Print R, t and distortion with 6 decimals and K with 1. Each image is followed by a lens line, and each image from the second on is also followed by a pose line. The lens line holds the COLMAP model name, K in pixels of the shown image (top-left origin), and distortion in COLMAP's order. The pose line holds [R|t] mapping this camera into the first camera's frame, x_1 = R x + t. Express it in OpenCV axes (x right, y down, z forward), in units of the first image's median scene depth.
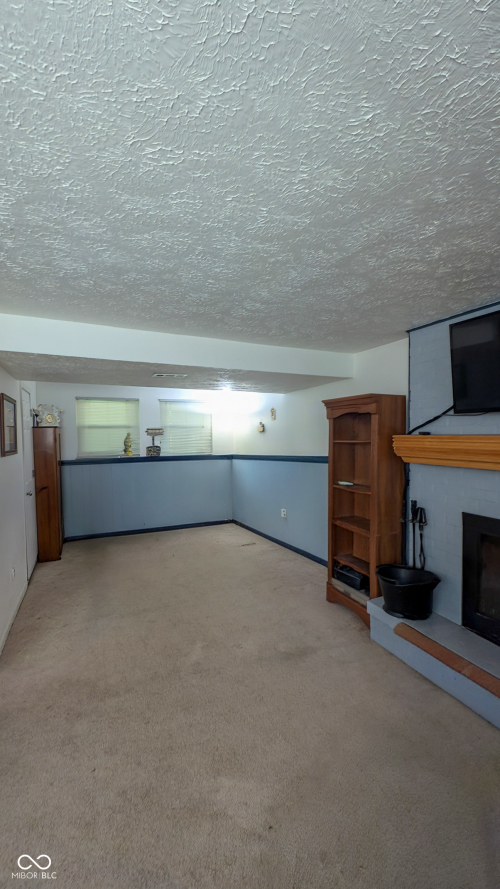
lens RADIAL K [[354.8, 0, 249.8], [0, 354.8, 446.7], [0, 0, 1]] dist [0.000750, 0.000056]
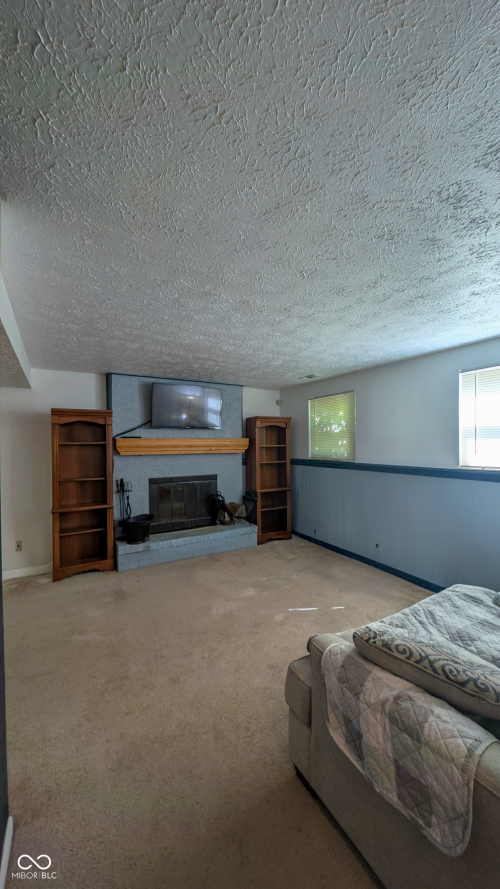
lens RADIAL K [[334.0, 0, 249.8], [0, 334.0, 443.6], [0, 0, 1]] dist [0.000498, -0.000145]
pose [[-0.086109, 0.010072, 0.996235, -1.206932], [0.049257, 0.998769, -0.005840, 0.031753], [-0.995067, 0.048569, -0.086499, 0.581510]]
